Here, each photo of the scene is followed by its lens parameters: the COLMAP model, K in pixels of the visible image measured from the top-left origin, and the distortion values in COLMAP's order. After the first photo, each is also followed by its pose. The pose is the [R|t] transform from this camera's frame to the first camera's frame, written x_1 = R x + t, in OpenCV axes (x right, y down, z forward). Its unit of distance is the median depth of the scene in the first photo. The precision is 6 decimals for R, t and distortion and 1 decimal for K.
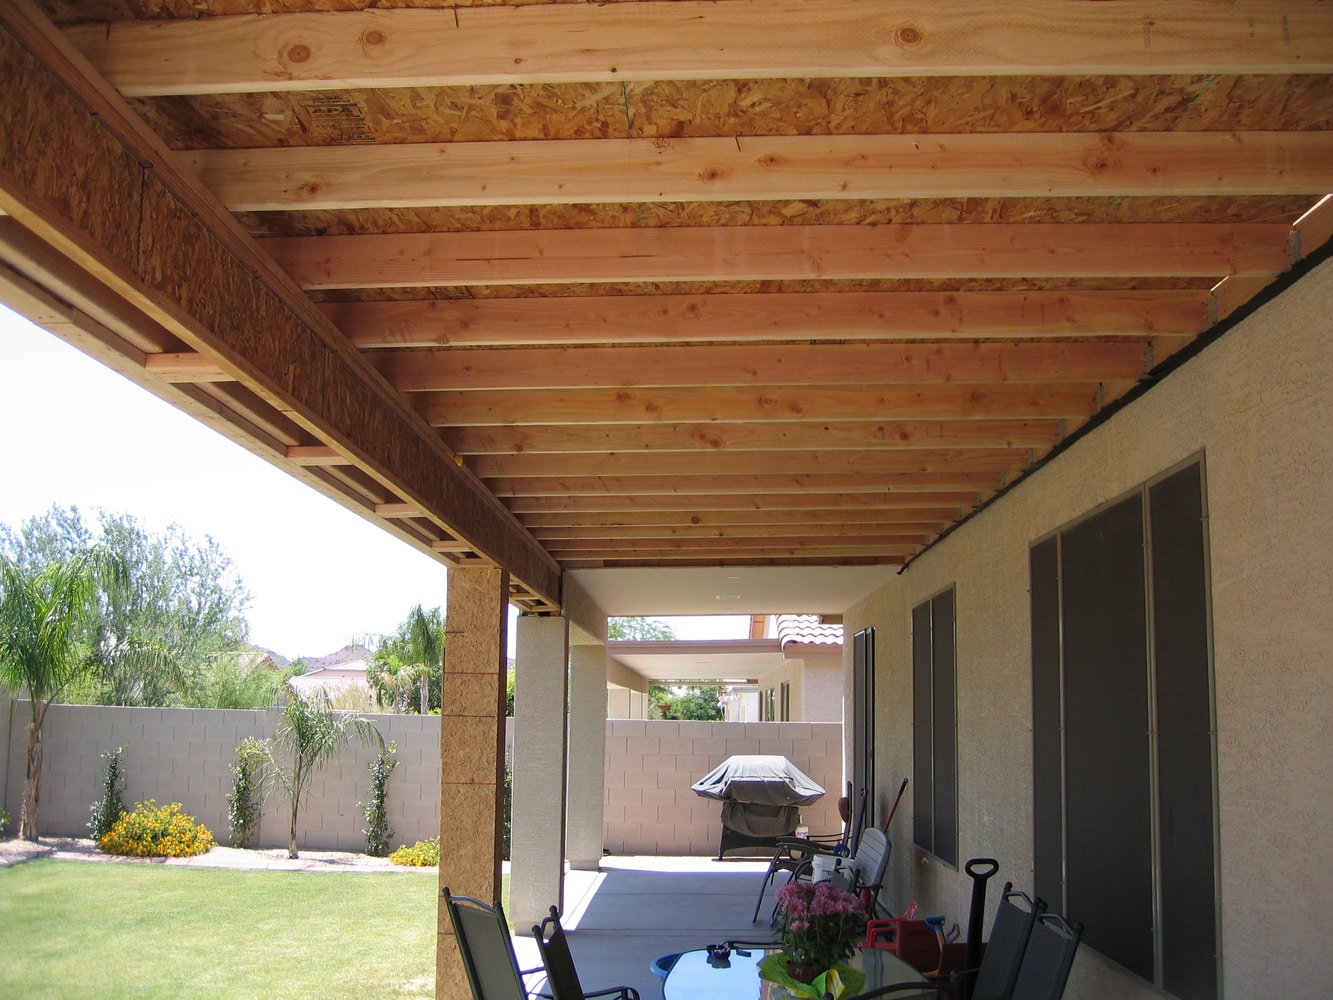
lens RADIAL K [[1440.7, 0, 666.5], [0, 1440.7, 500.0], [0, 0, 1]] dist [-0.143151, 0.127111]
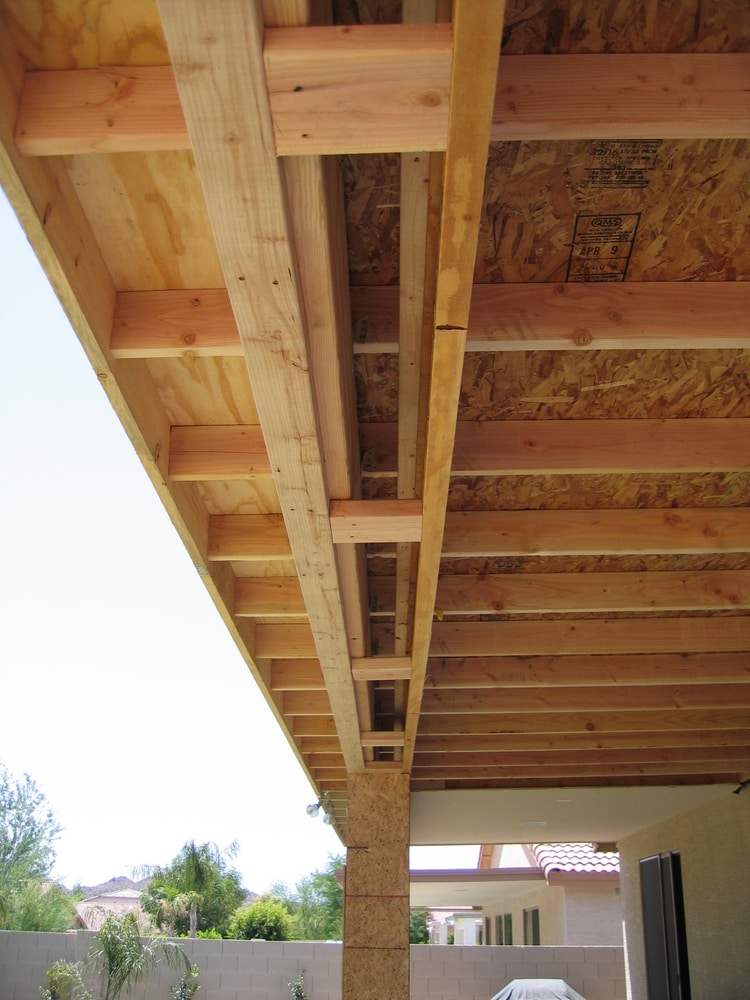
lens RADIAL K [[1080.8, 0, 377.2], [0, 1080.8, 464.5], [0, 0, 1]] dist [-0.143151, 0.127111]
pose [[0.999957, 0.005685, 0.007368, -0.063635], [-0.003496, 0.963194, -0.268784, 0.018529], [-0.008625, 0.268747, 0.963172, 0.139888]]
